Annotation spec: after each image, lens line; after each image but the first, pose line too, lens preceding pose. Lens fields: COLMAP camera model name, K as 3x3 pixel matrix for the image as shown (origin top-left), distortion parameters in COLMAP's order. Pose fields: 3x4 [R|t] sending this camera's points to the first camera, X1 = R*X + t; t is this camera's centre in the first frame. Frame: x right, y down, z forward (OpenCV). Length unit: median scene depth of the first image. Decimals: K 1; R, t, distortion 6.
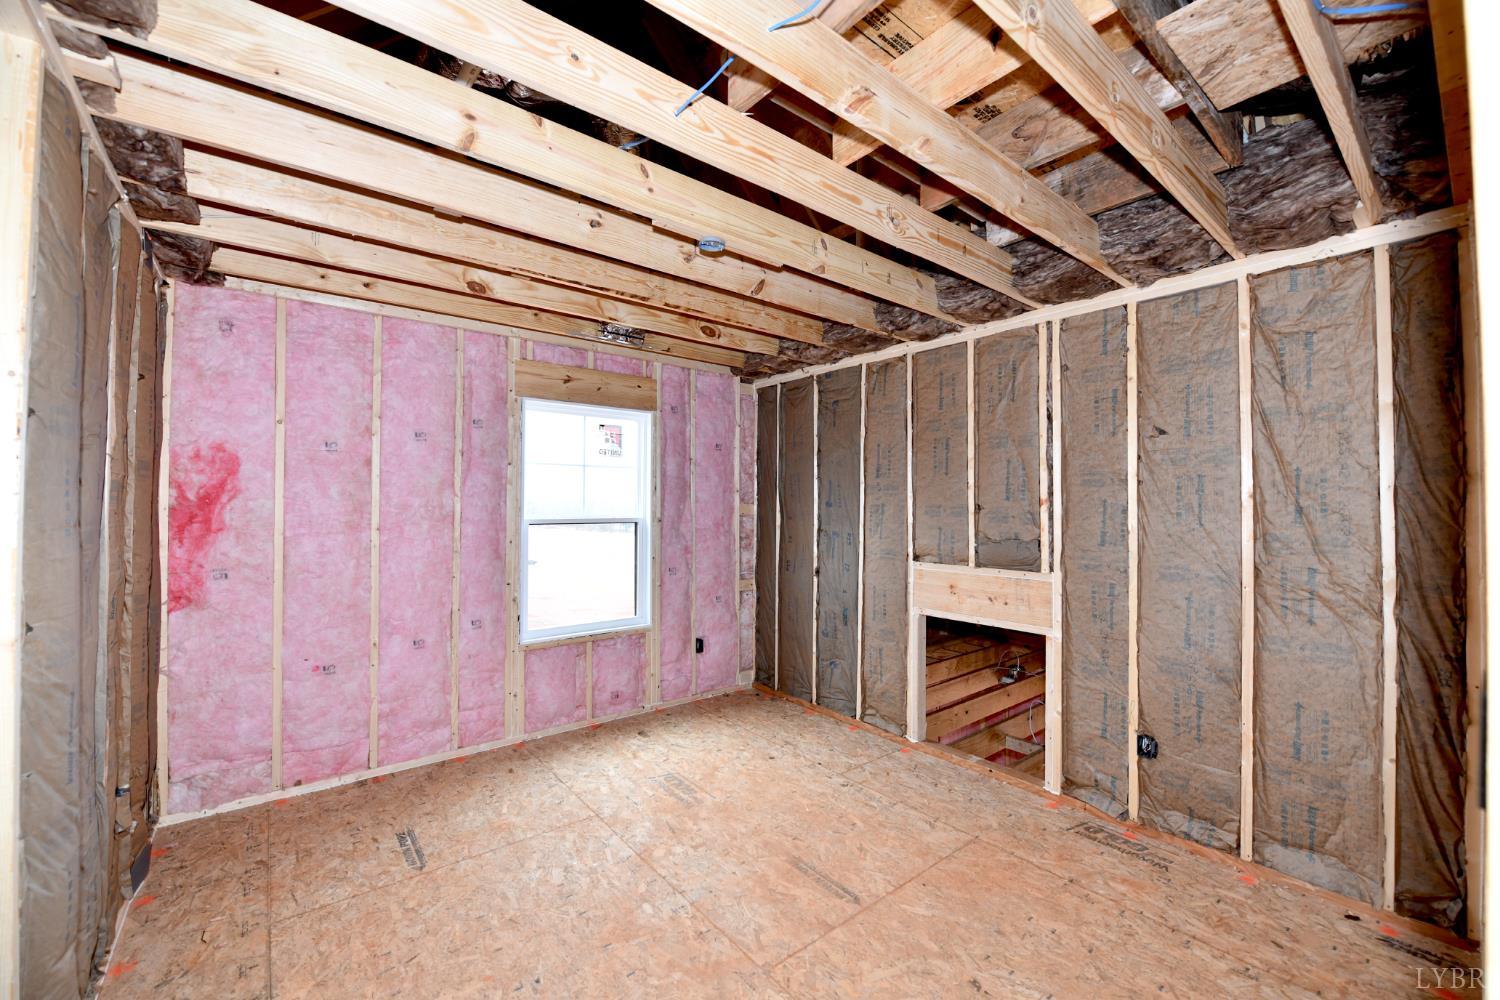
lens RADIAL K [[597.1, 0, 757.6], [0, 597.1, 493.6], [0, 0, 1]] dist [-0.014596, -0.002712]
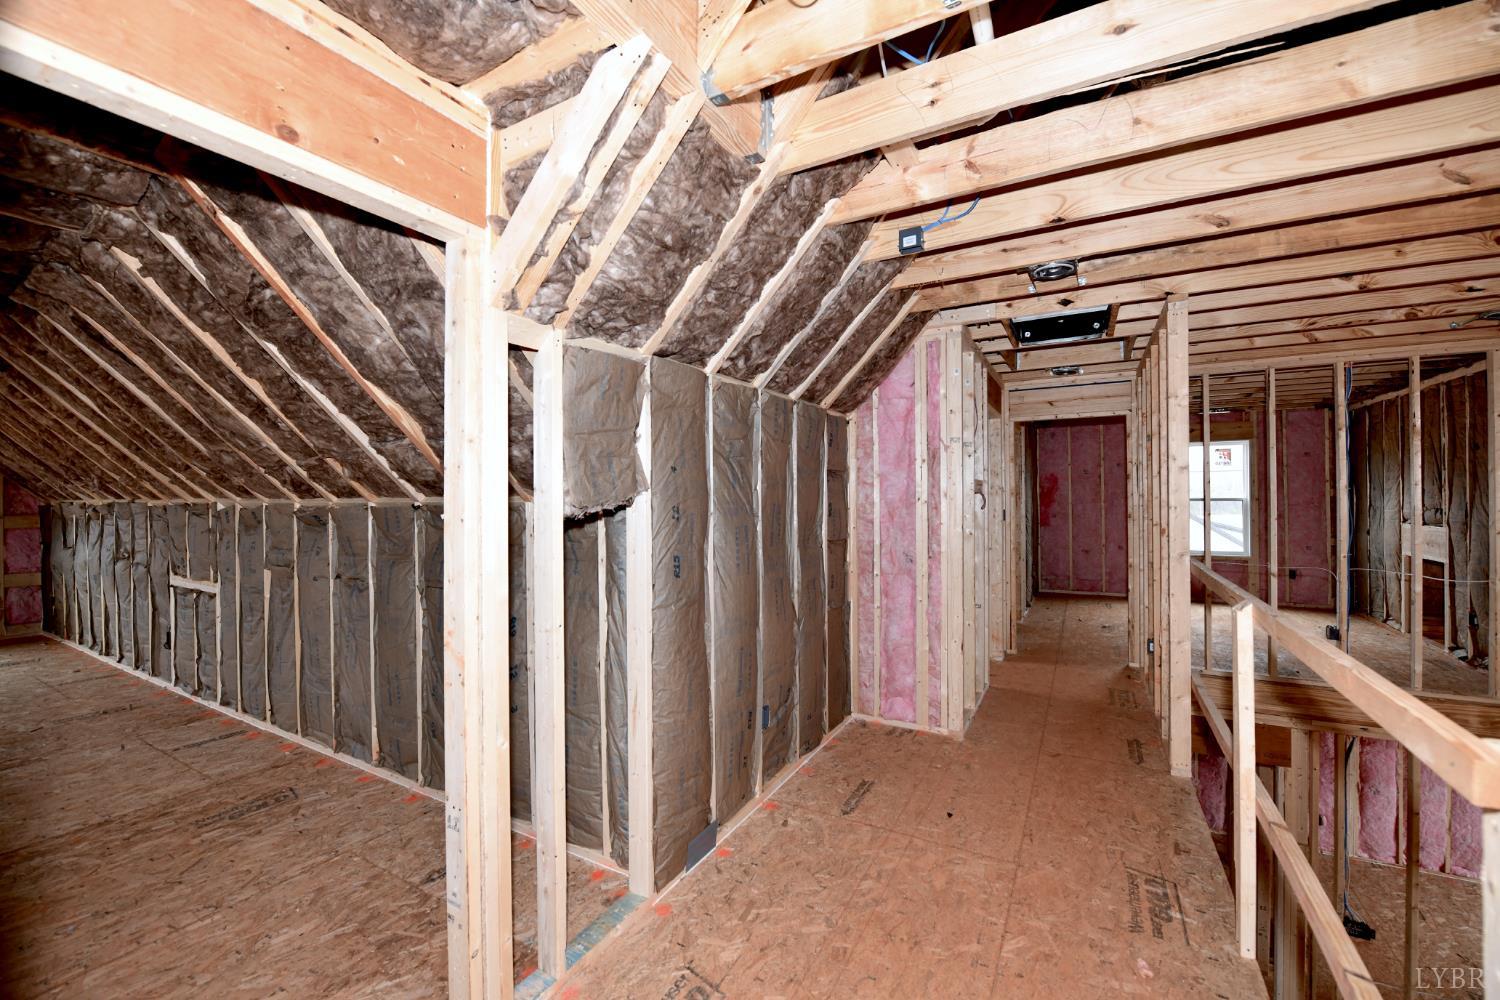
lens RADIAL K [[597.1, 0, 757.6], [0, 597.1, 493.6], [0, 0, 1]] dist [-0.014596, -0.002712]
pose [[0.357523, -0.009502, -0.933856, 1.019161], [0.020815, 0.999781, -0.002204, 0.000418], [0.933672, -0.018651, 0.357643, -1.102146]]
